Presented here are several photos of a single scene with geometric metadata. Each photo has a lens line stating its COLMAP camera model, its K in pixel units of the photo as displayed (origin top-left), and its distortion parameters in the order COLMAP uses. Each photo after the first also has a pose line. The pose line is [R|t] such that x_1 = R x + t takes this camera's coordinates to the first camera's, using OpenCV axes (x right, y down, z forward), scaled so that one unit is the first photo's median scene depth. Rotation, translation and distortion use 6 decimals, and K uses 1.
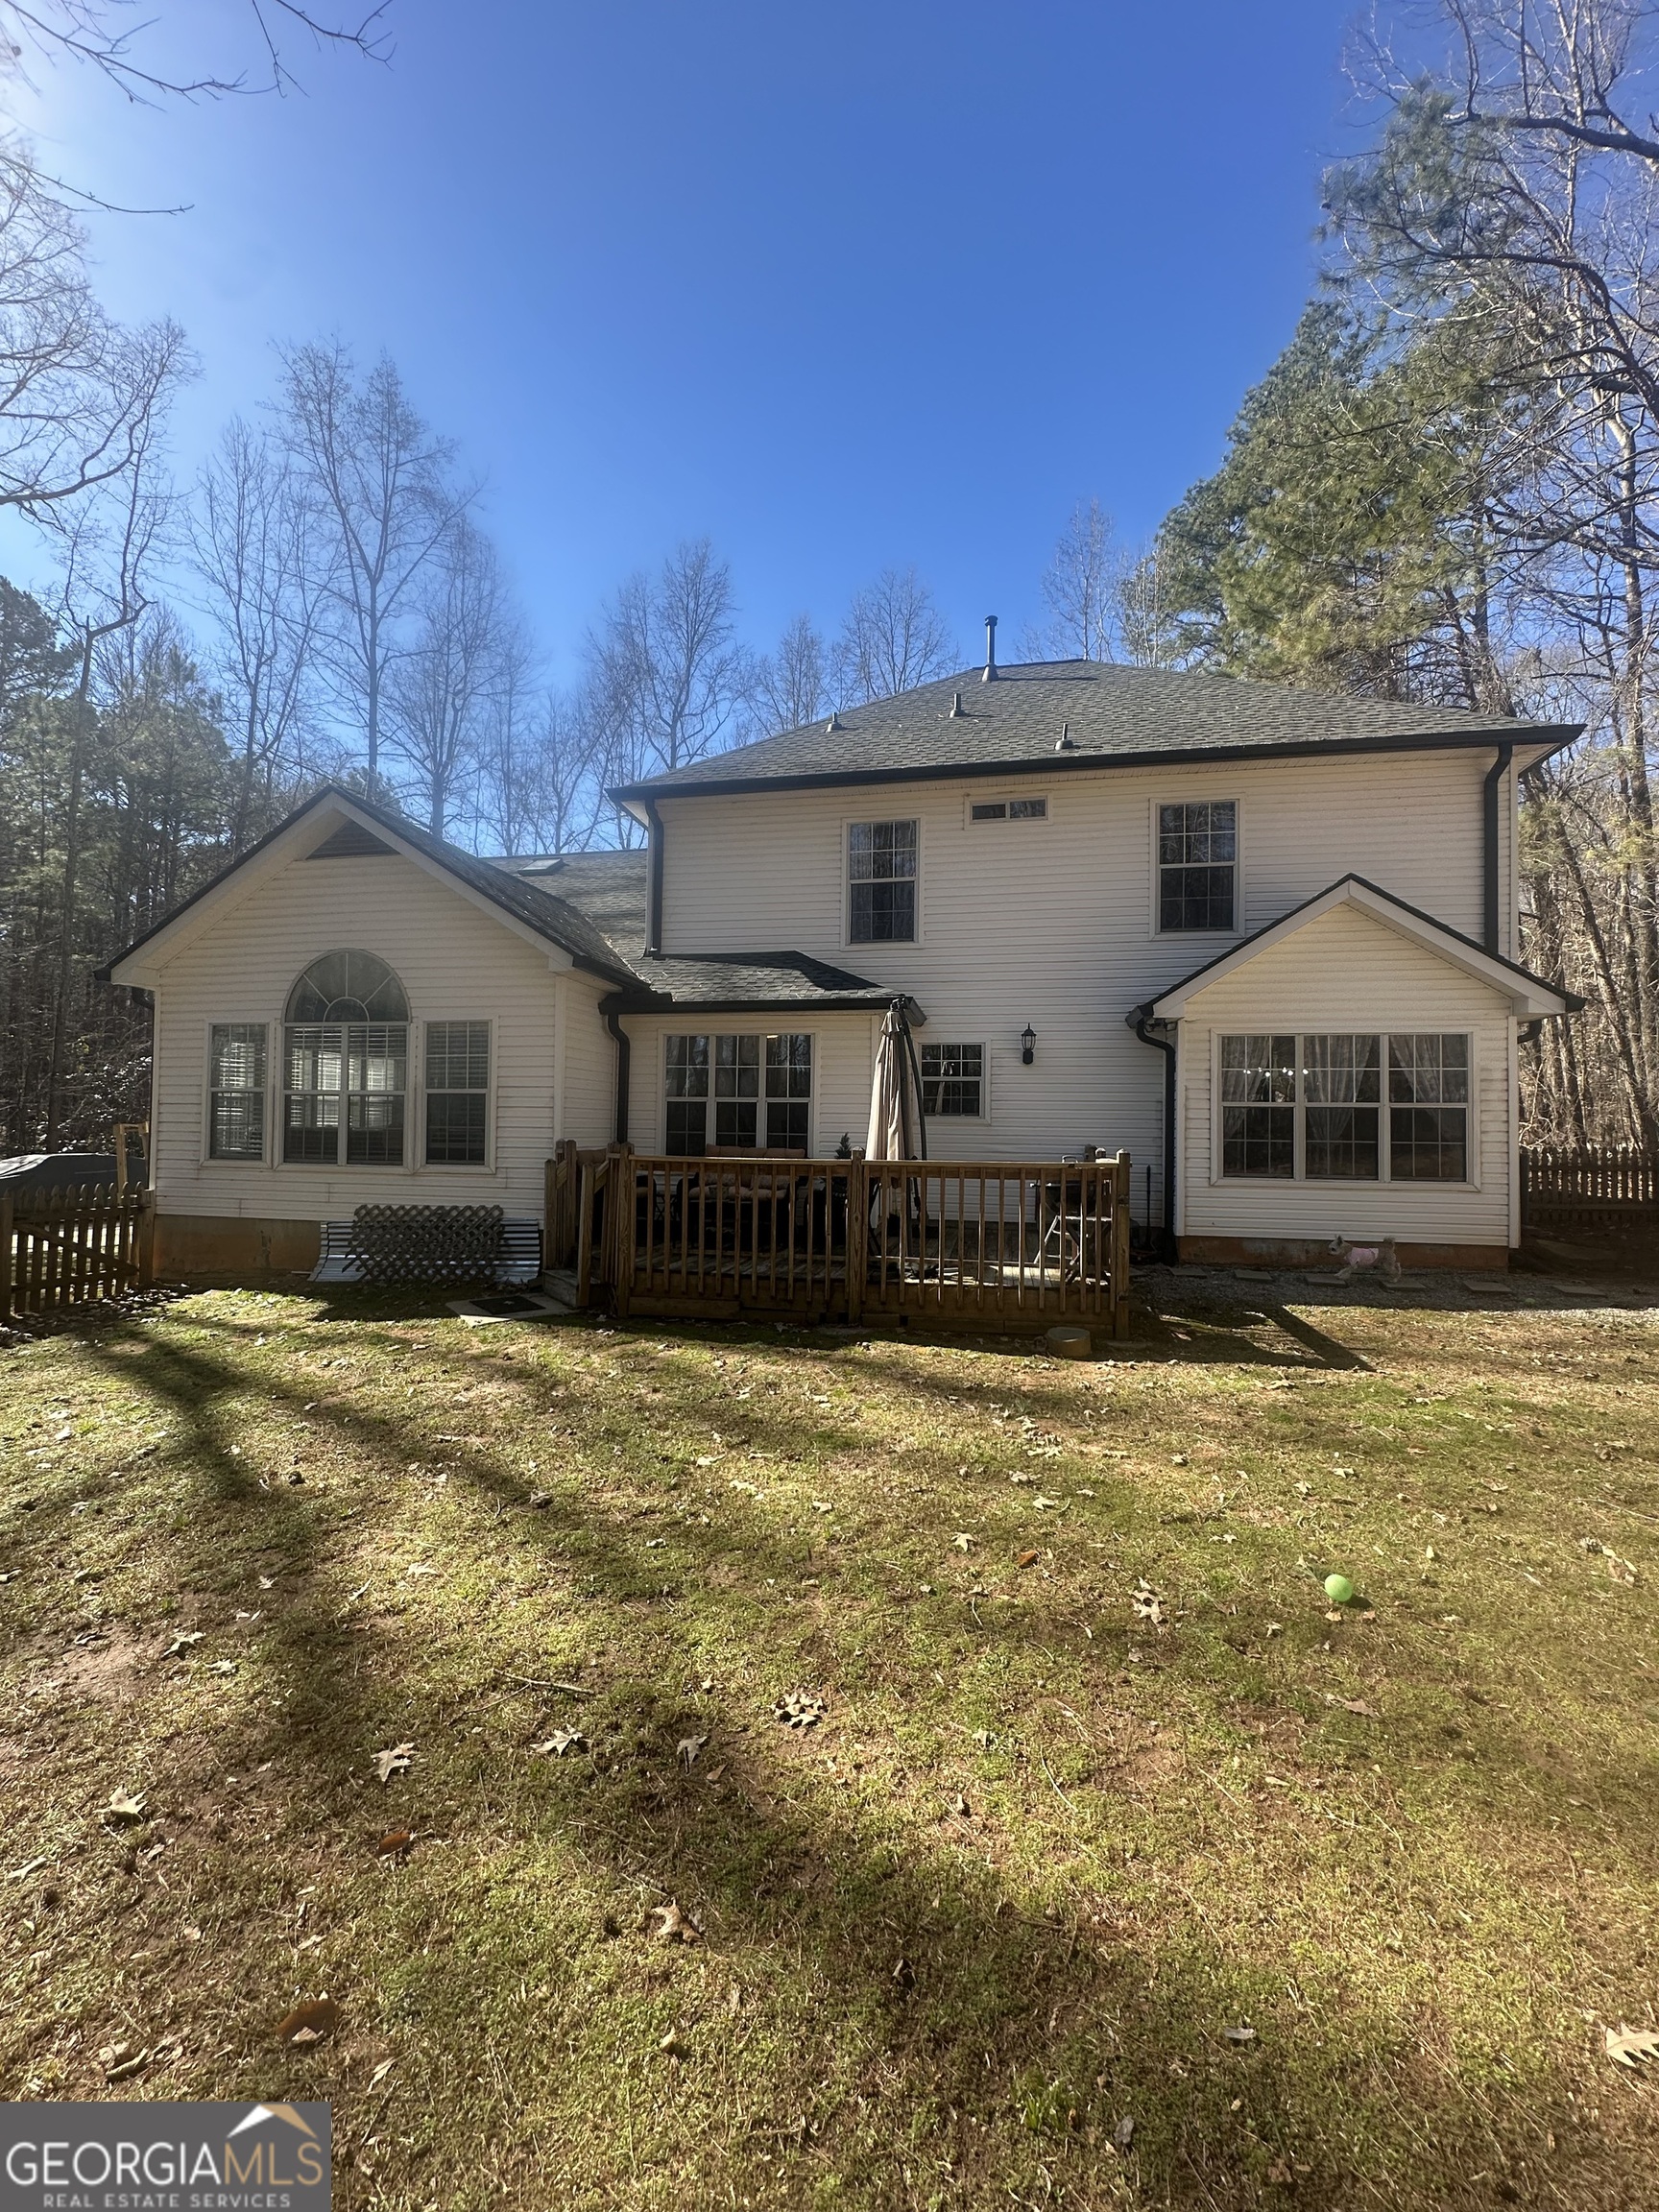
lens RADIAL K [[883.1, 0, 824.1], [0, 883.1, 1107.8], [0, 0, 1]] dist [-0.002955, 0.000788]
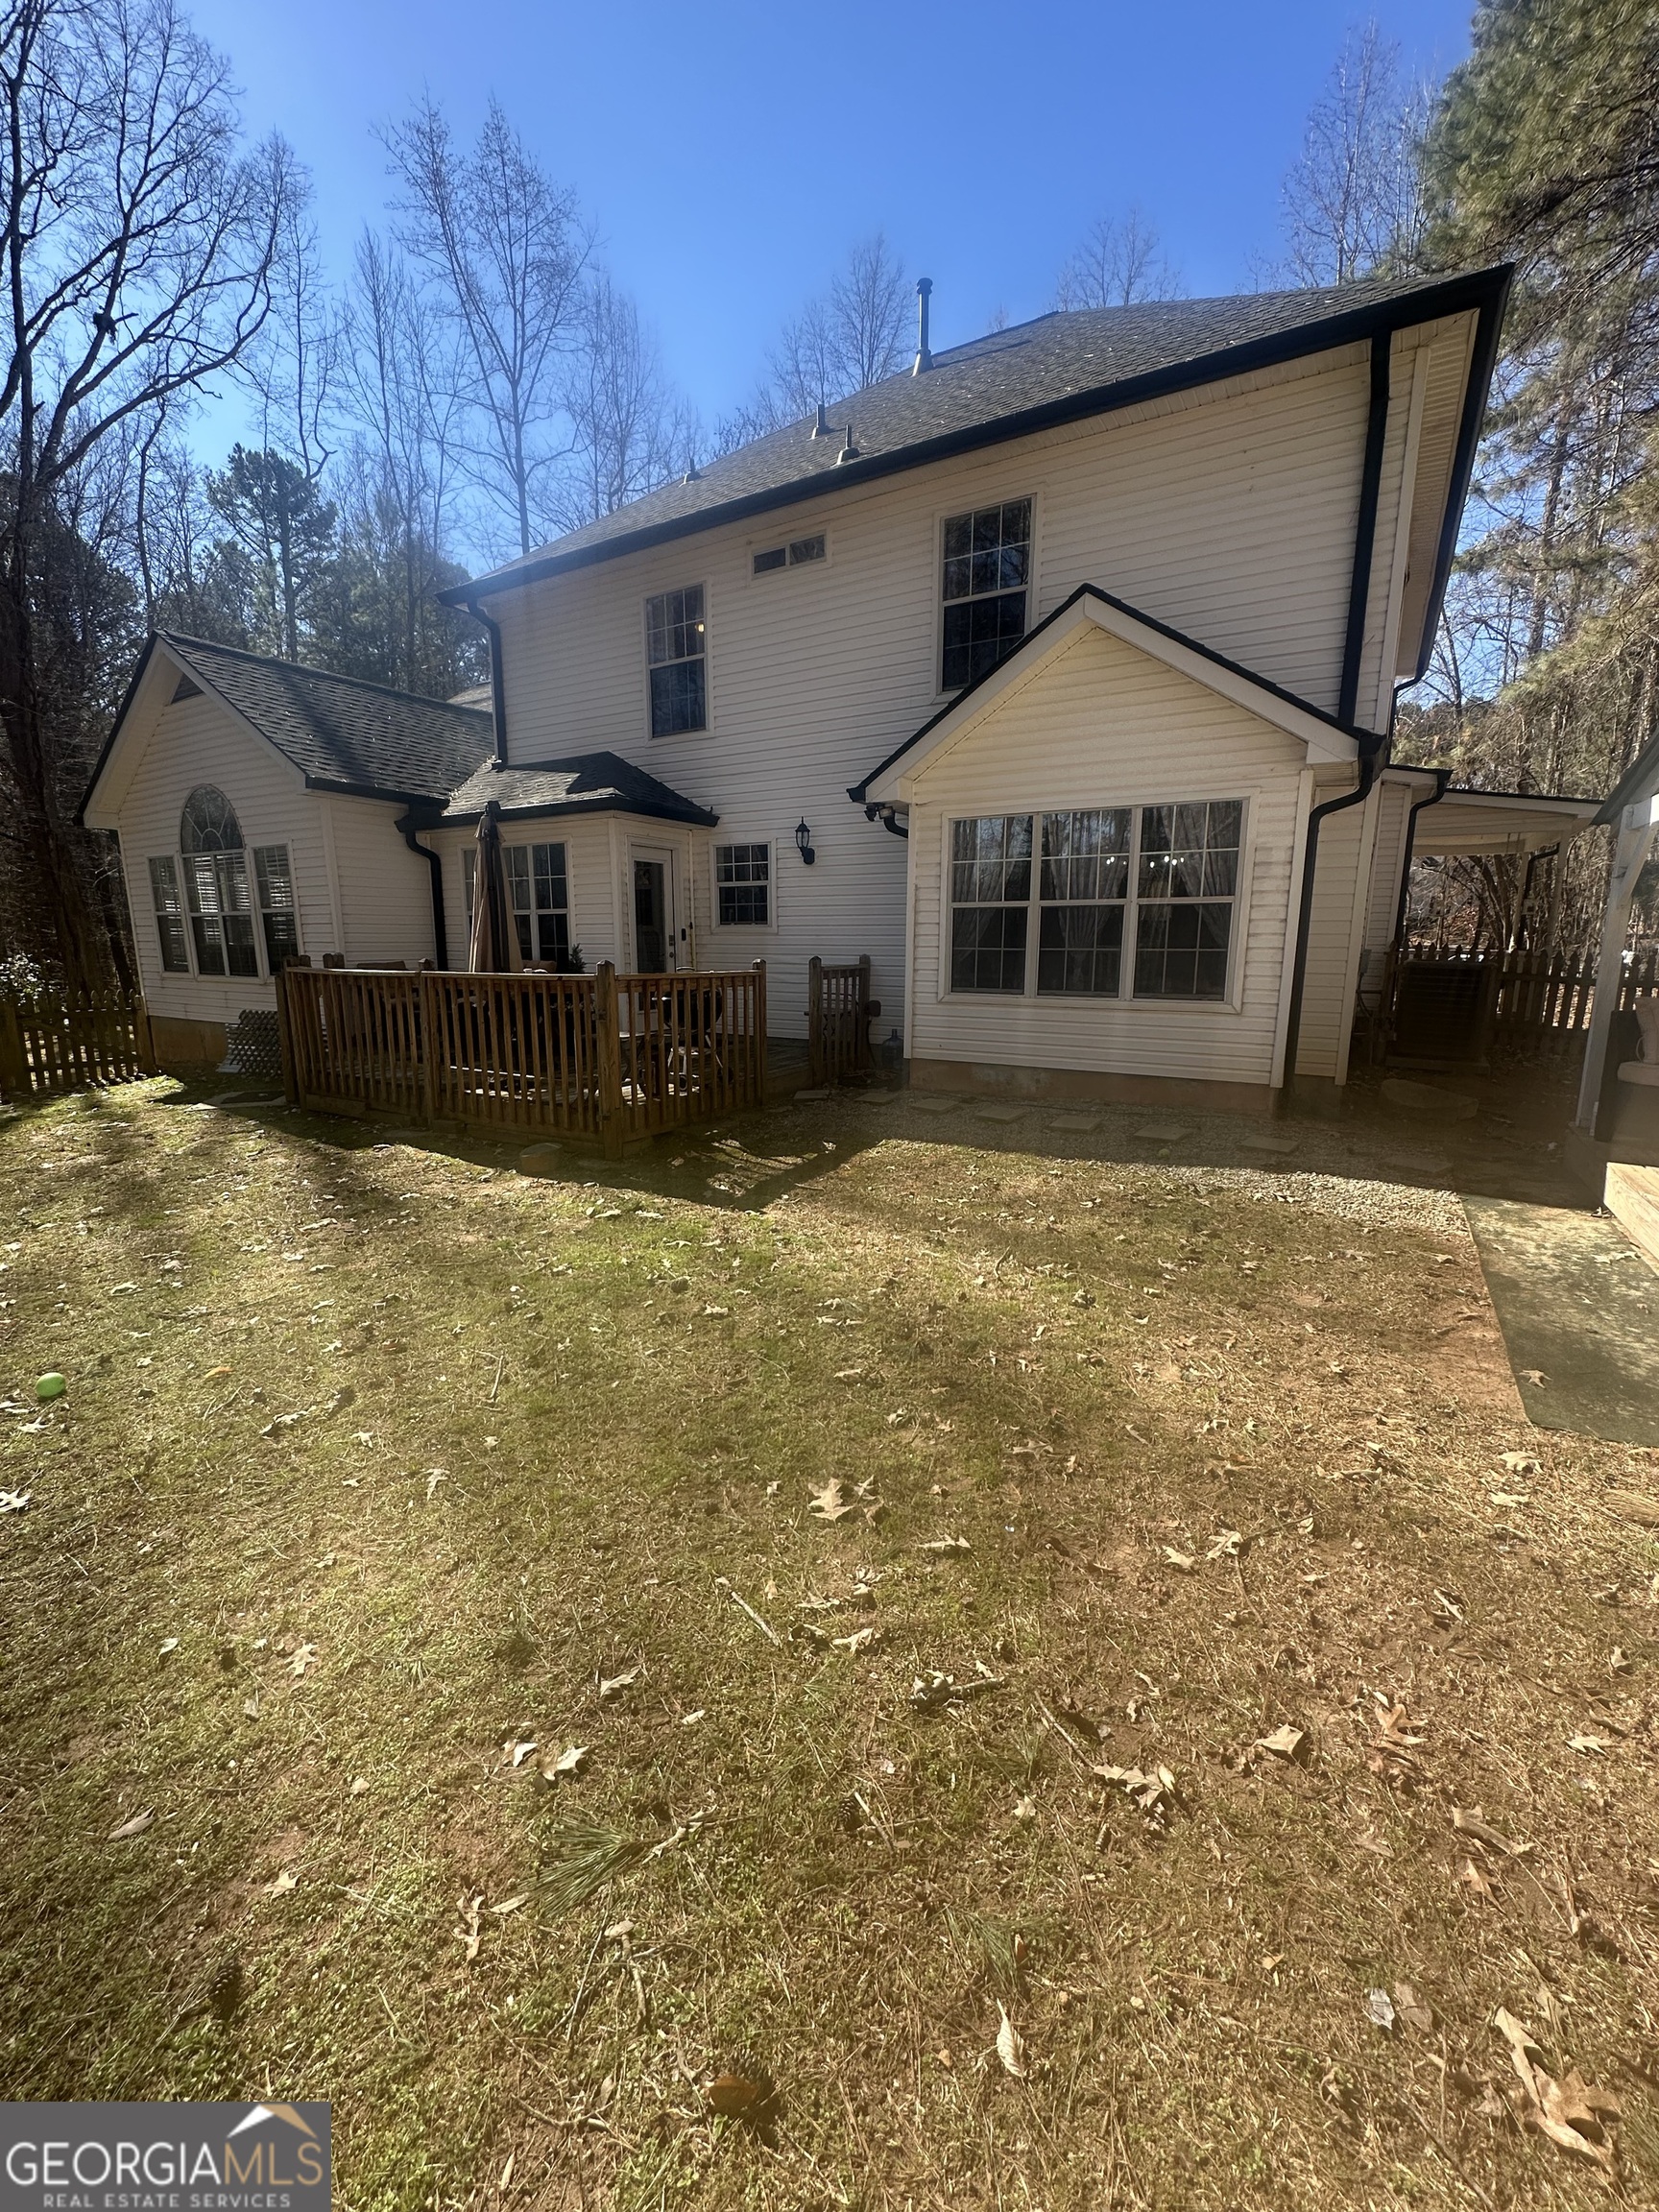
lens RADIAL K [[883.1, 0, 829.8], [0, 883.1, 1106.7], [0, 0, 1]] dist [-0.002955, 0.000788]
pose [[0.943480, 0.049464, -0.327718, 0.555194], [0.019307, 0.978919, 0.203335, 0.009972], [0.330867, -0.198169, 0.922635, 0.127648]]
